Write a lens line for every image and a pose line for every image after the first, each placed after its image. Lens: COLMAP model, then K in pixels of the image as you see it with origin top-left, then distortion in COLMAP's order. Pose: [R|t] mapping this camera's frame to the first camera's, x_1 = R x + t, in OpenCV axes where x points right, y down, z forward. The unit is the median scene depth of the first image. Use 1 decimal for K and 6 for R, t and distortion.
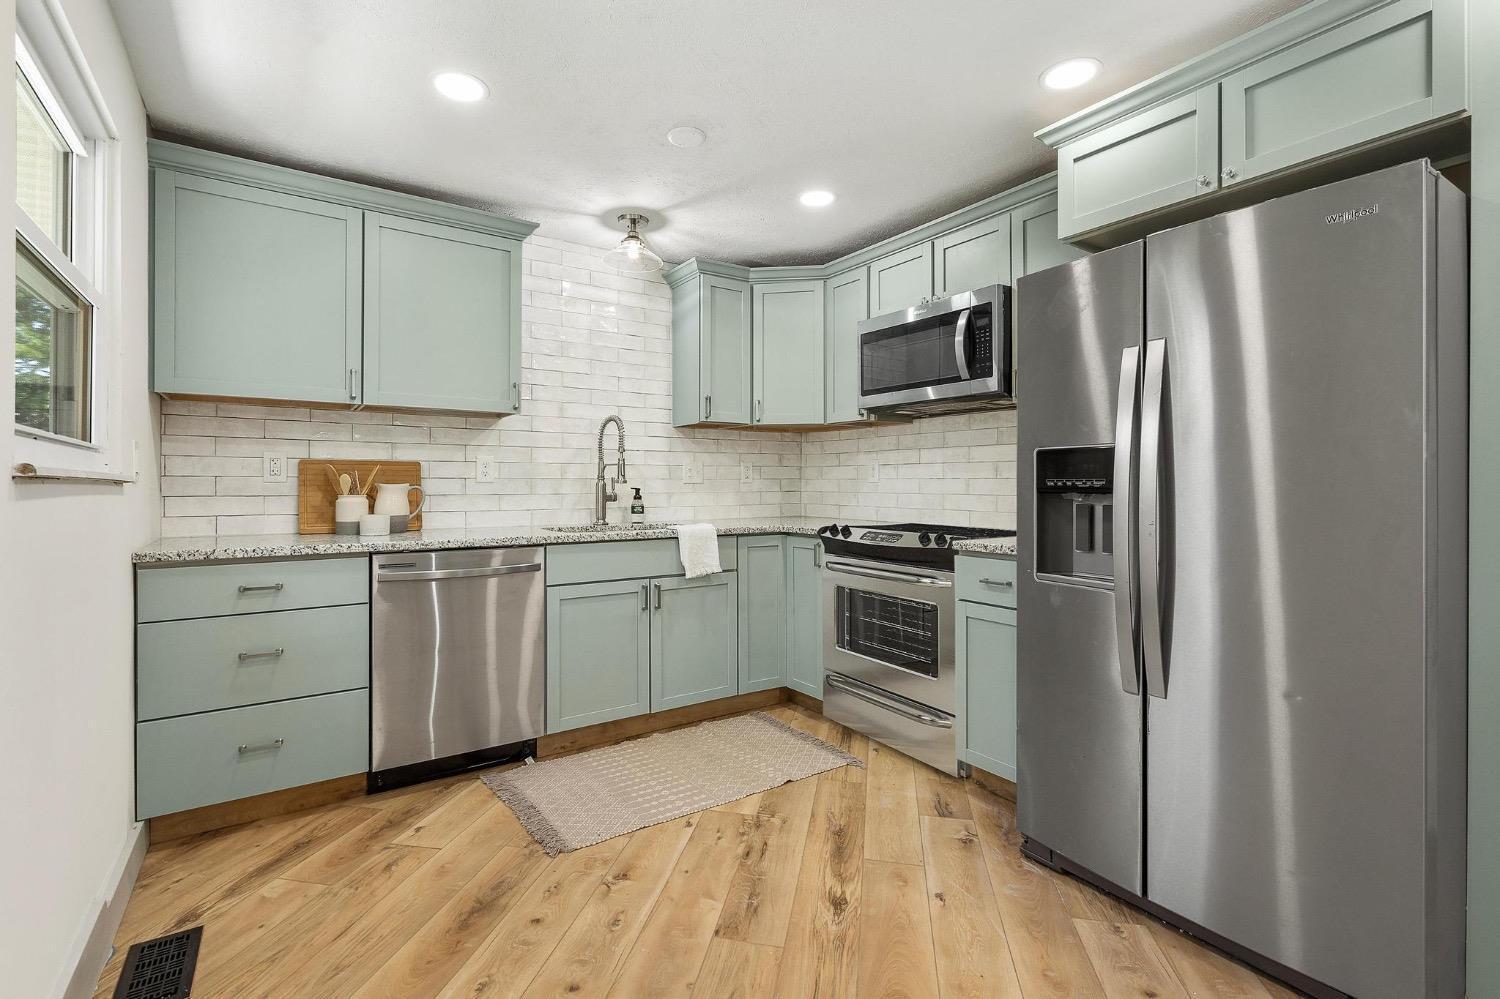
lens RADIAL K [[684.4, 0, 754.8], [0, 684.4, 485.9], [0, 0, 1]] dist [-0.006529, 0.000725]
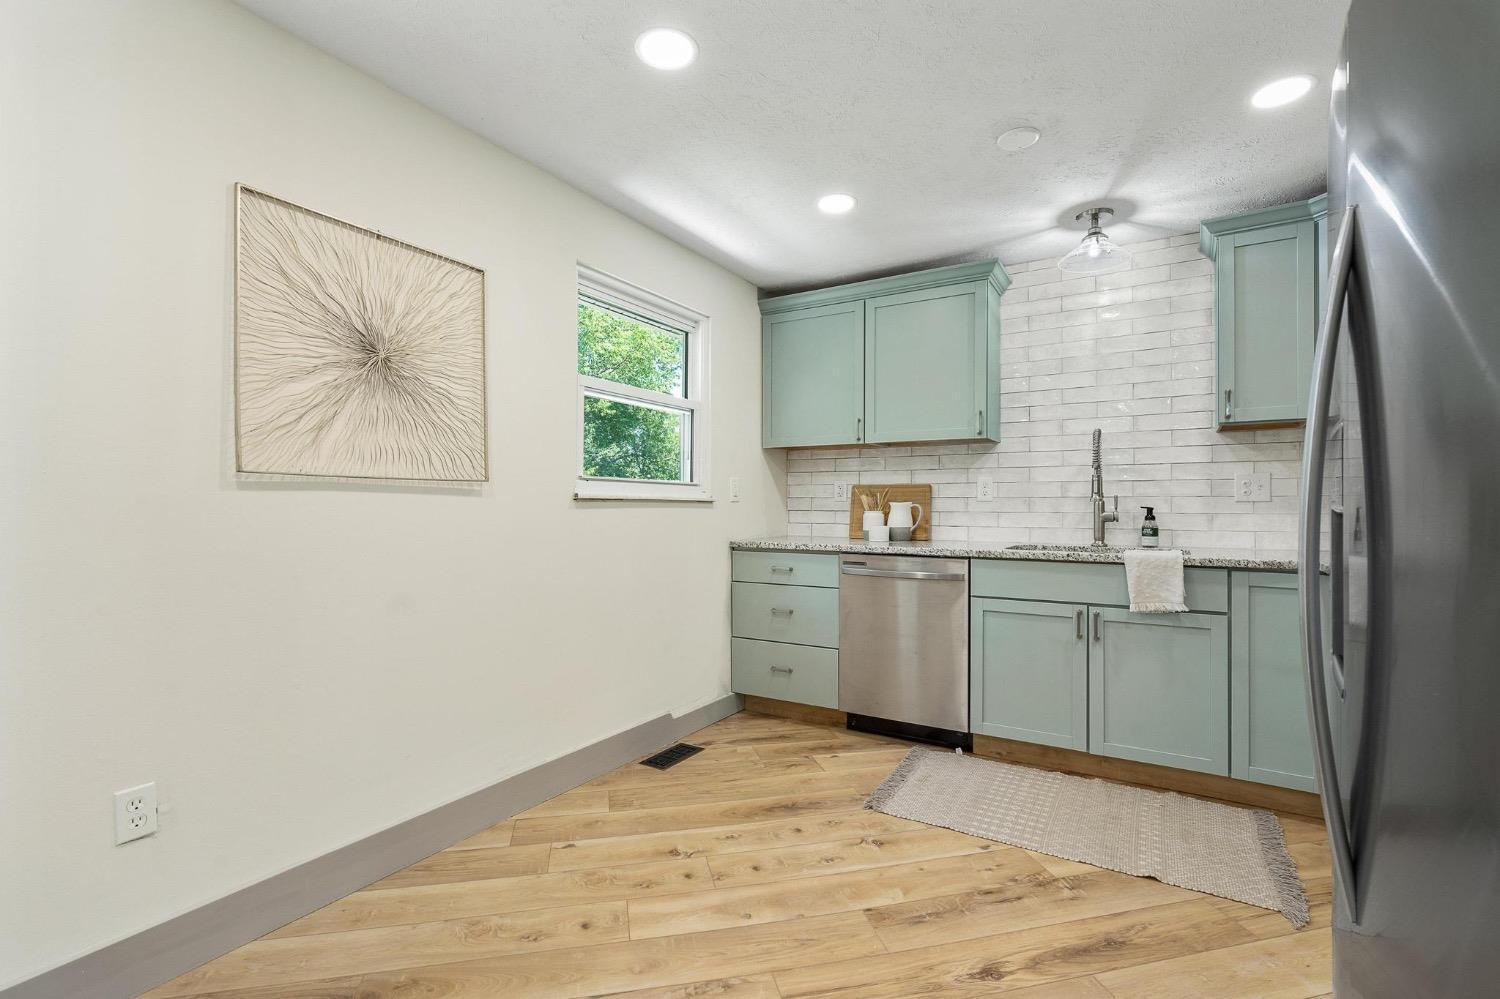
lens RADIAL K [[684.4, 0, 754.5], [0, 684.4, 505.2], [0, 0, 1]] dist [-0.006529, 0.000725]
pose [[0.398916, 0.002081, -0.916985, 0.572137], [-0.002307, 0.999997, 0.001266, 0.001221], [0.916984, 0.001611, 0.398920, 0.256015]]
